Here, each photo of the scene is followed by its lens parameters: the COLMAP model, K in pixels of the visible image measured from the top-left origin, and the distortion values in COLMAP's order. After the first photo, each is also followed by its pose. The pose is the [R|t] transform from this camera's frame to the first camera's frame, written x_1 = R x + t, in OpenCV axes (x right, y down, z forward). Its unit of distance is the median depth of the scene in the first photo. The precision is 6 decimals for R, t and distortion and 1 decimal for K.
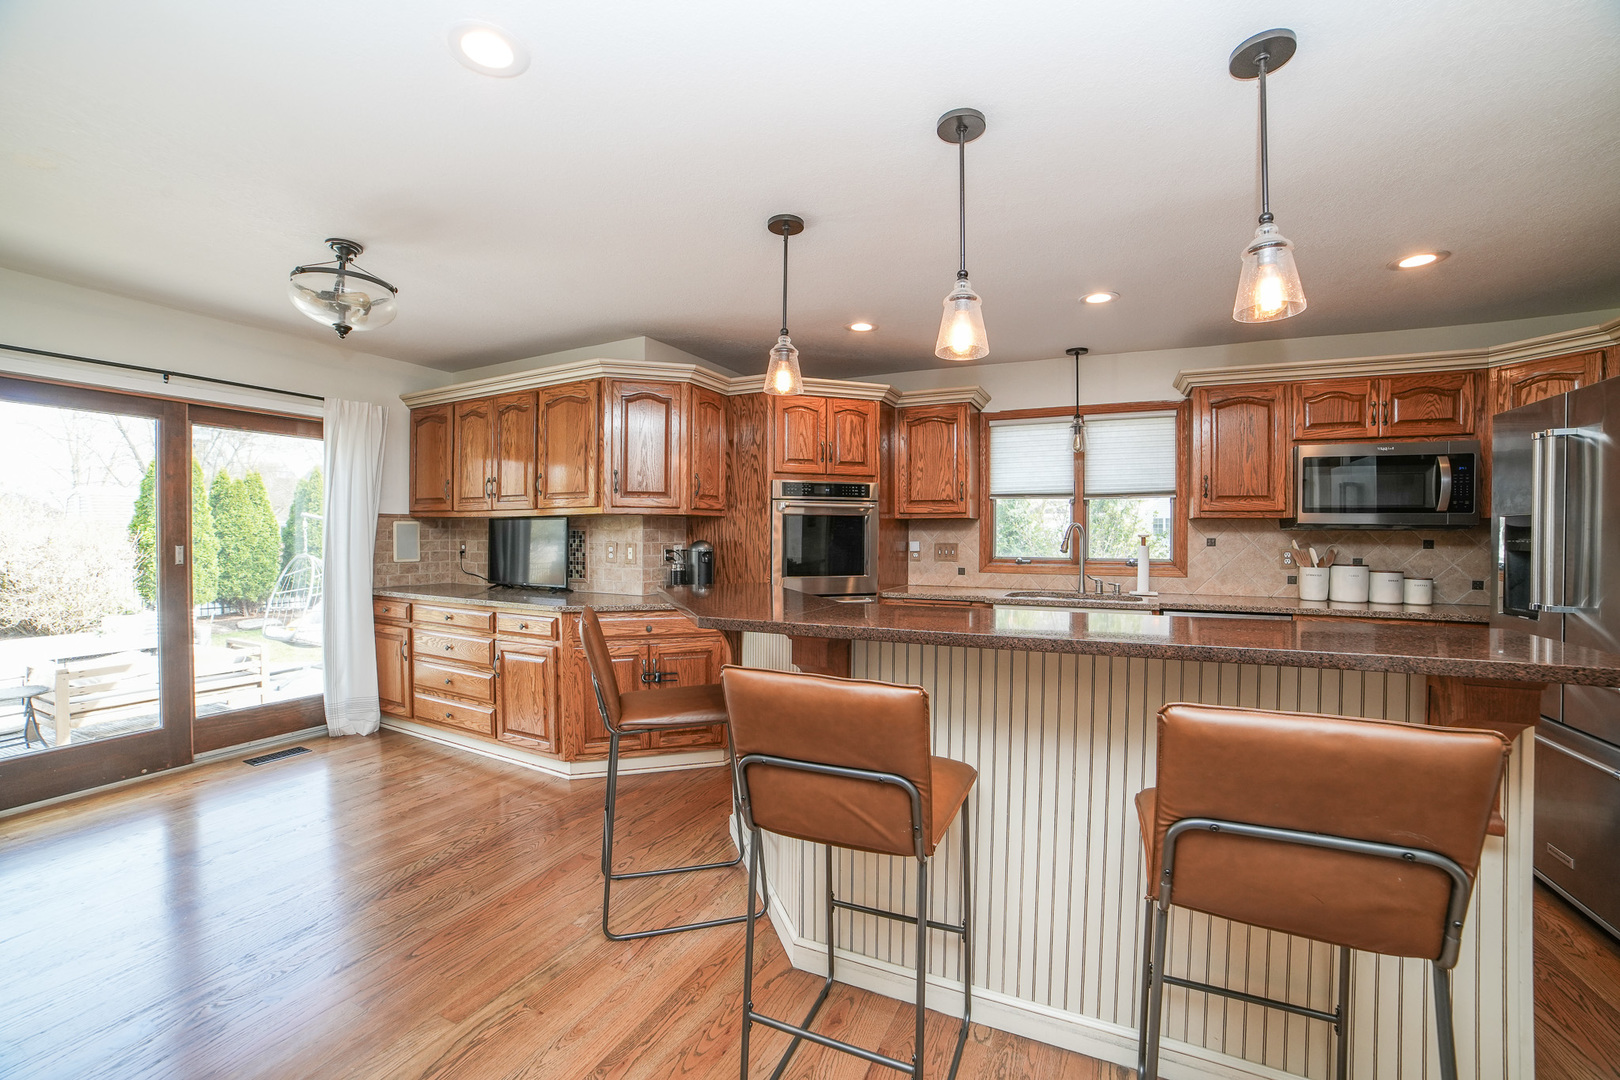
lens RADIAL K [[697.6, 0, 810.9], [0, 697.6, 548.3], [0, 0, 1]] dist [-0.045796, 0.000057]
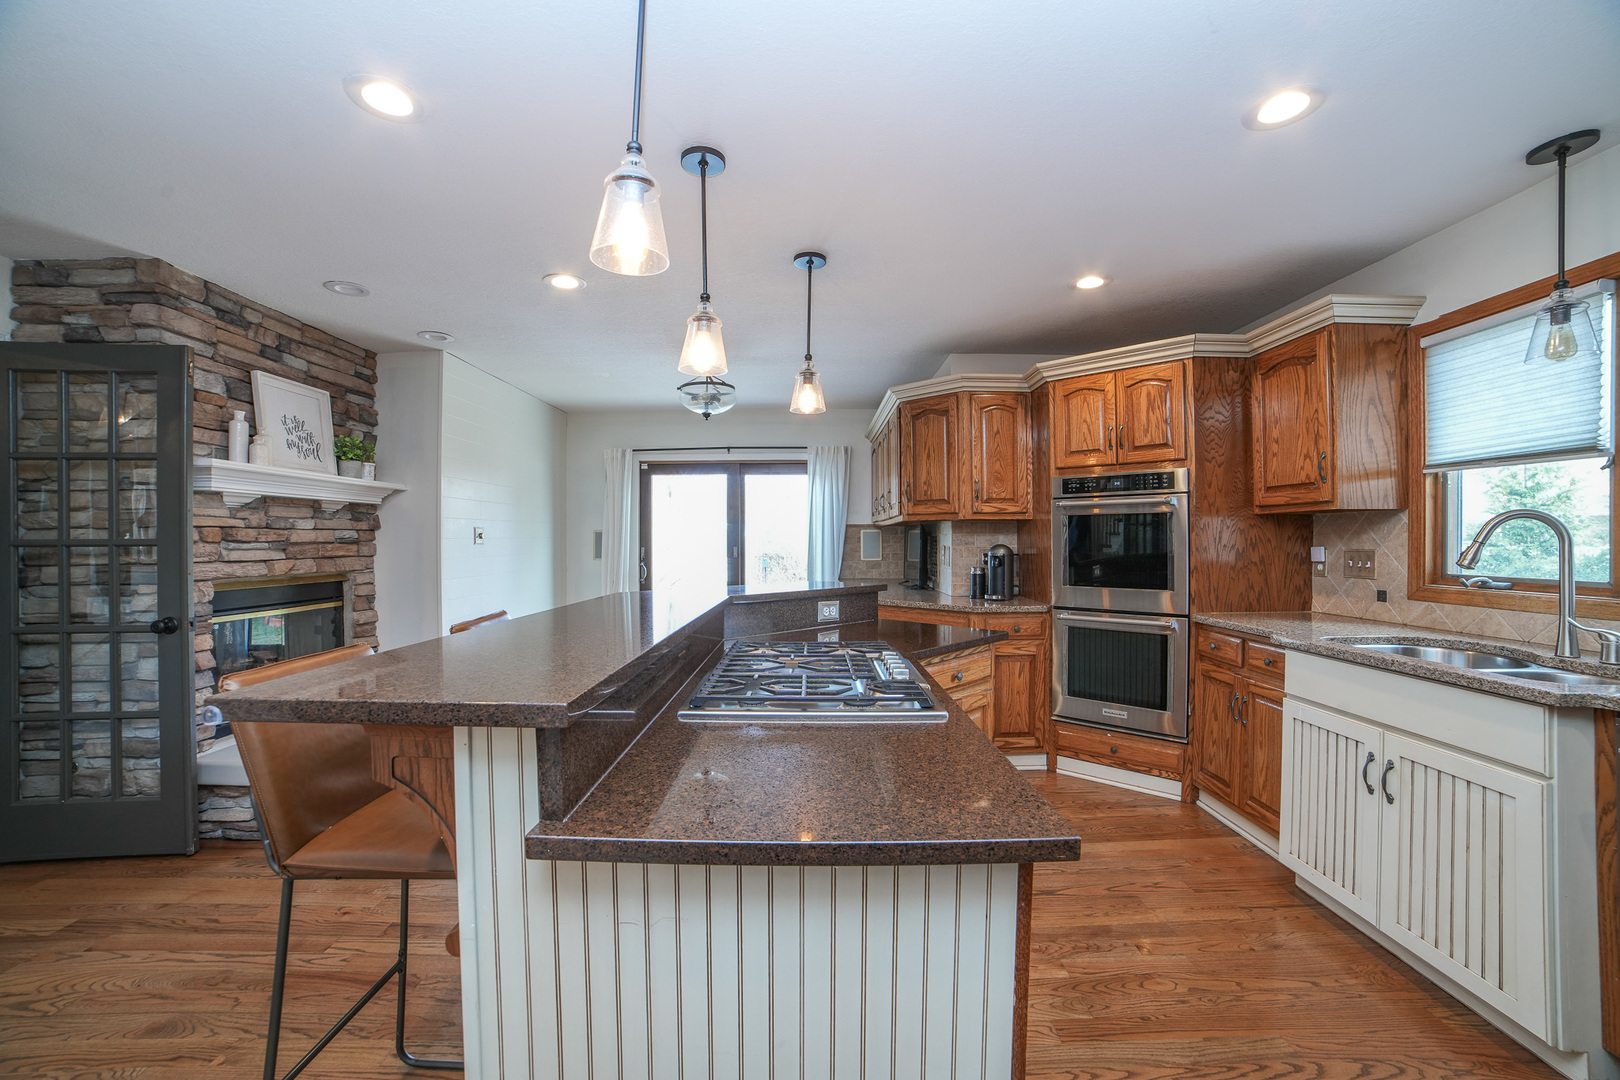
lens RADIAL K [[678.6, 0, 812.6], [0, 678.6, 556.2], [0, 0, 1]] dist [0.000116, 0.000310]
pose [[0.445173, 0.016342, -0.895296, 0.562507], [-0.016321, 0.999815, 0.010135, 0.000272], [0.895296, 0.010101, 0.445357, 0.307882]]
